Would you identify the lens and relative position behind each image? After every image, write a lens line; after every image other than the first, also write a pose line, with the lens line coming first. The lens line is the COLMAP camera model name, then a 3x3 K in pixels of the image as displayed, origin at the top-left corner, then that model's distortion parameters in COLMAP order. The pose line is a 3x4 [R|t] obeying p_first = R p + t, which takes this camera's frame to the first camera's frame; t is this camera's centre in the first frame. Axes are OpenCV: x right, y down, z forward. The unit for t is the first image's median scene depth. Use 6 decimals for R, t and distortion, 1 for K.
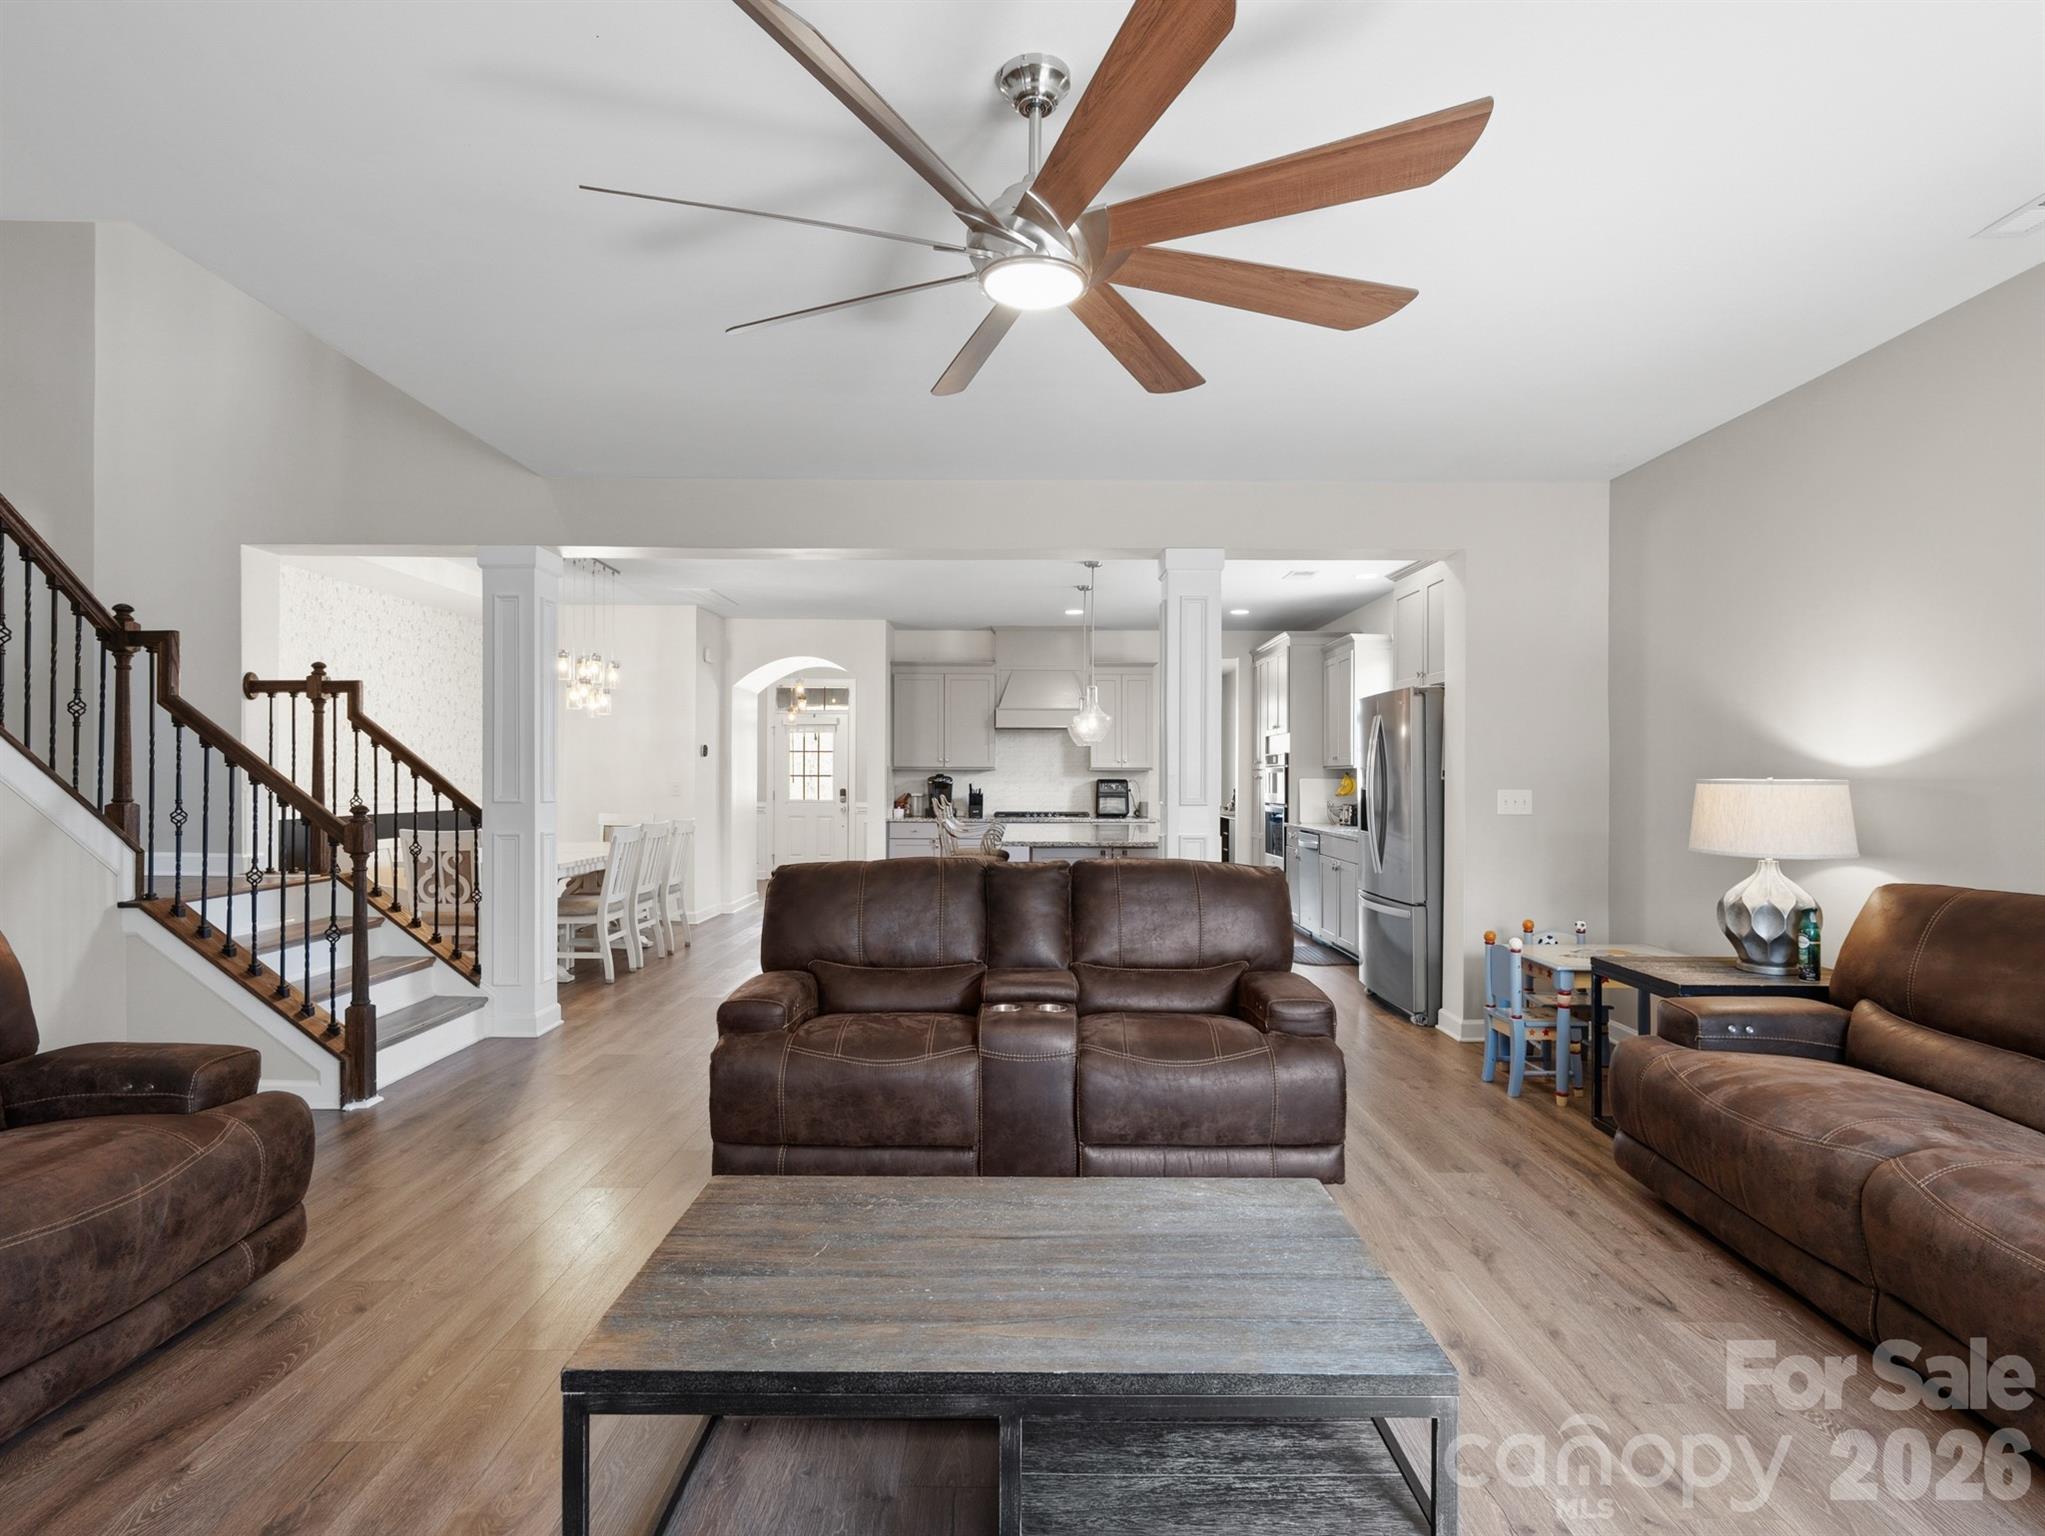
lens RADIAL K [[1091.4, 0, 1029.8], [0, 1091.4, 775.3], [0, 0, 1]] dist [-0.001756, 0.009273]
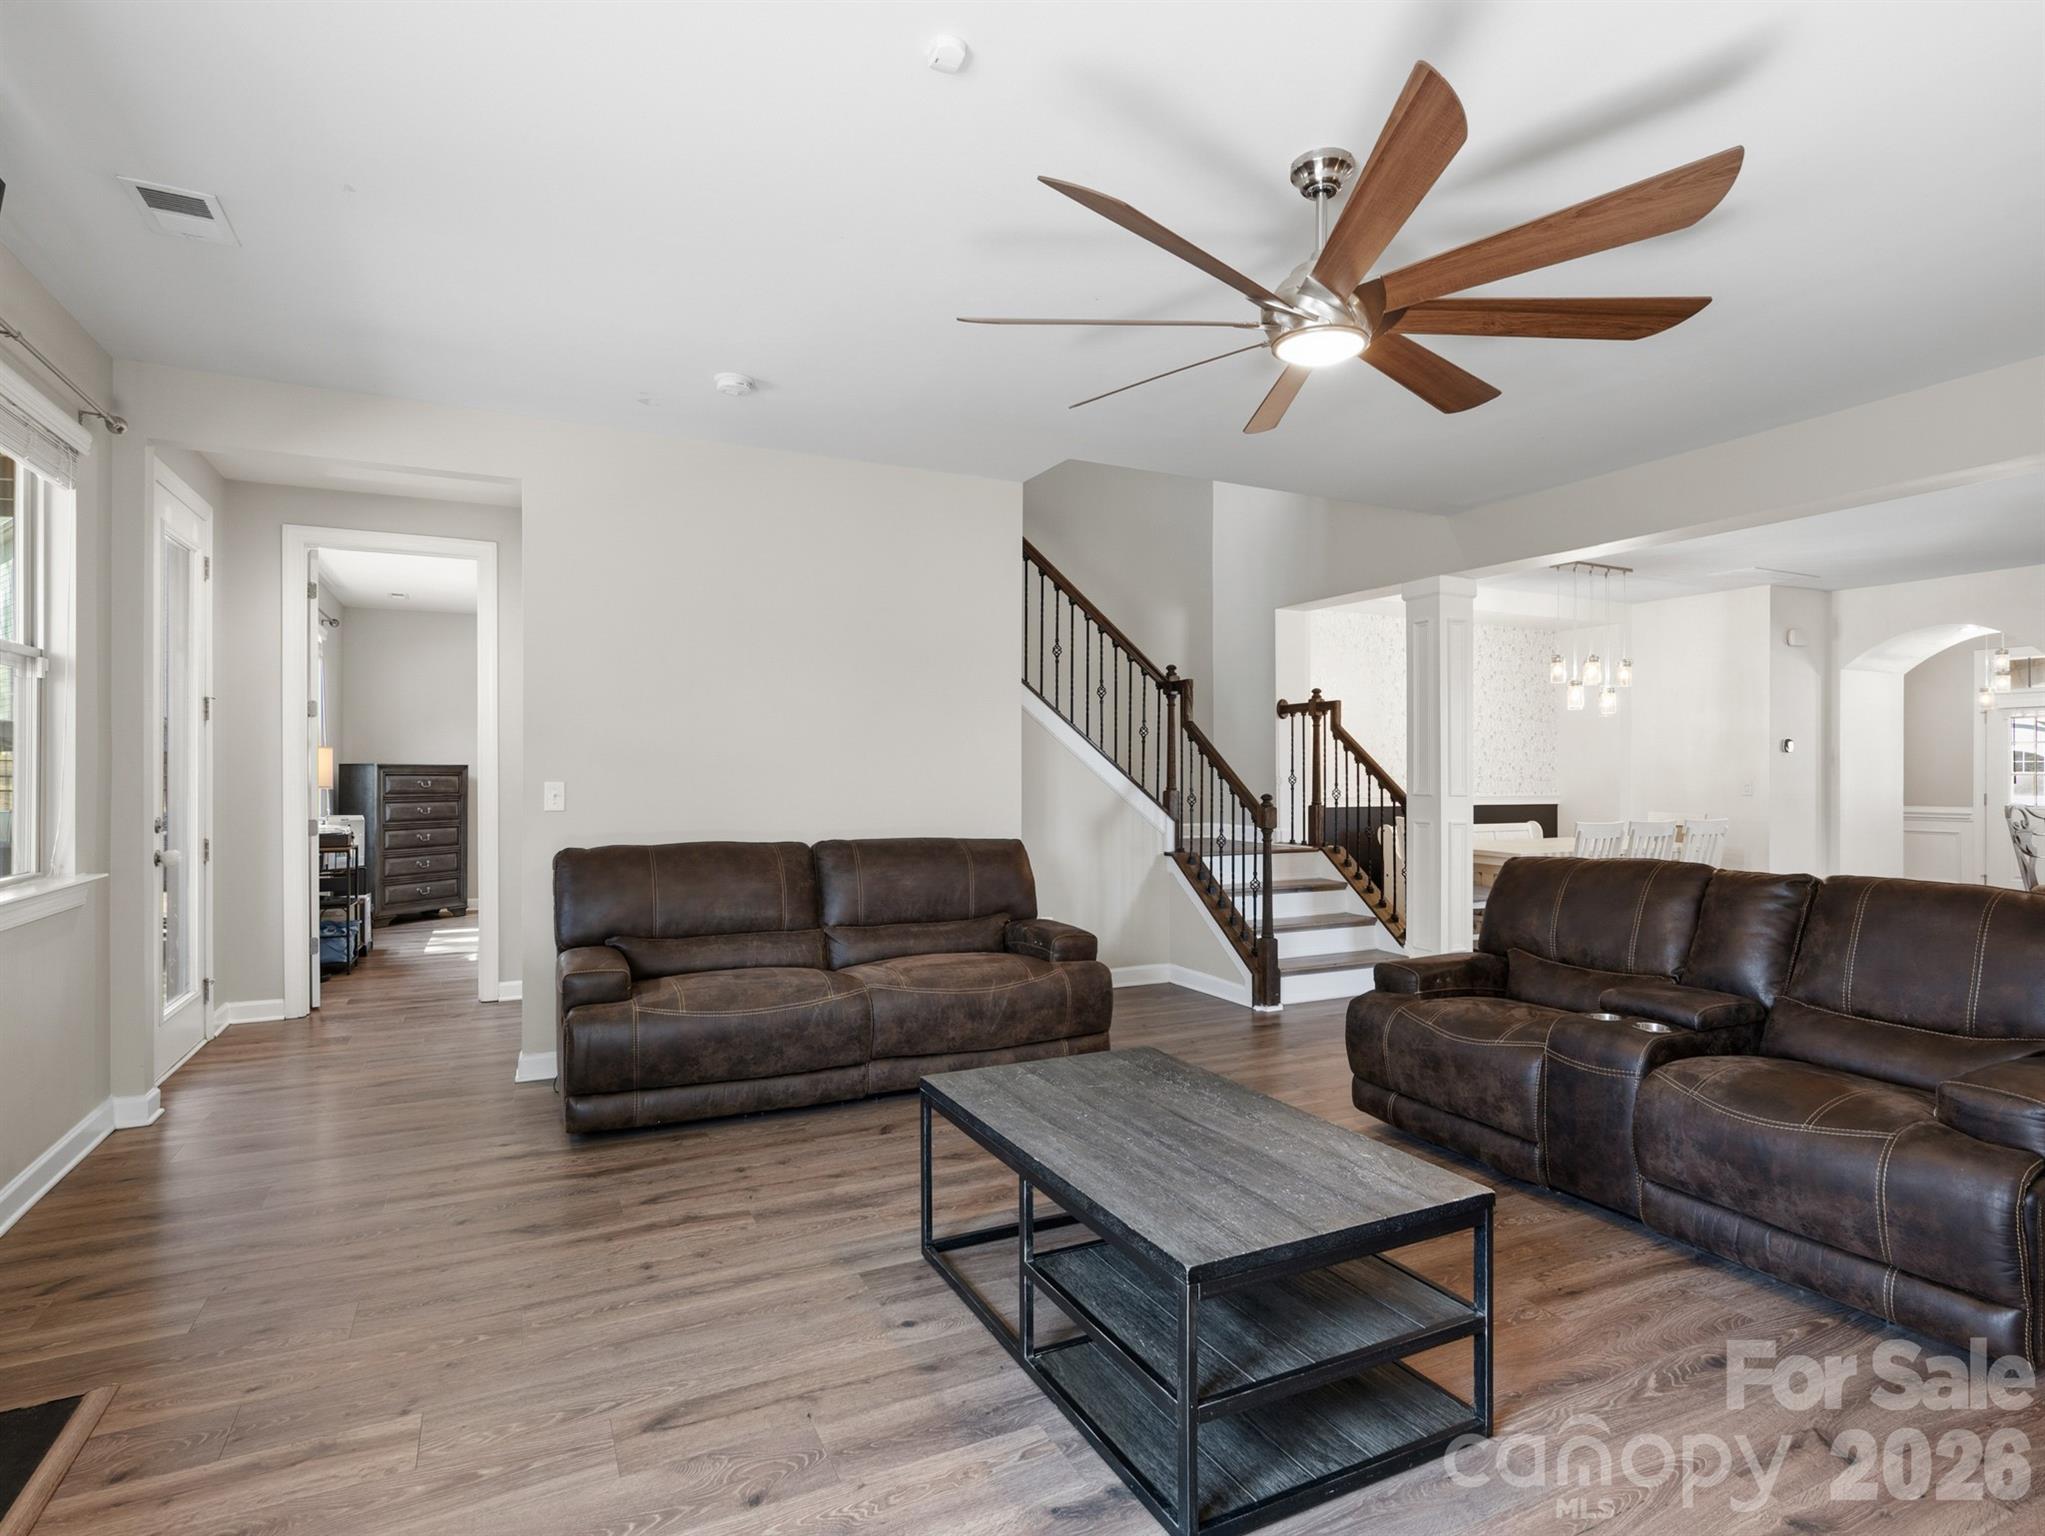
lens RADIAL K [[1091.4, 0, 1027.6], [0, 1091.4, 767.3], [0, 0, 1]] dist [-0.001756, 0.009273]
pose [[0.441490, -0.008134, -0.897229, 0.499026], [0.000696, 0.999962, -0.008722, 0.005262], [0.897266, 0.003226, 0.441479, 0.114094]]
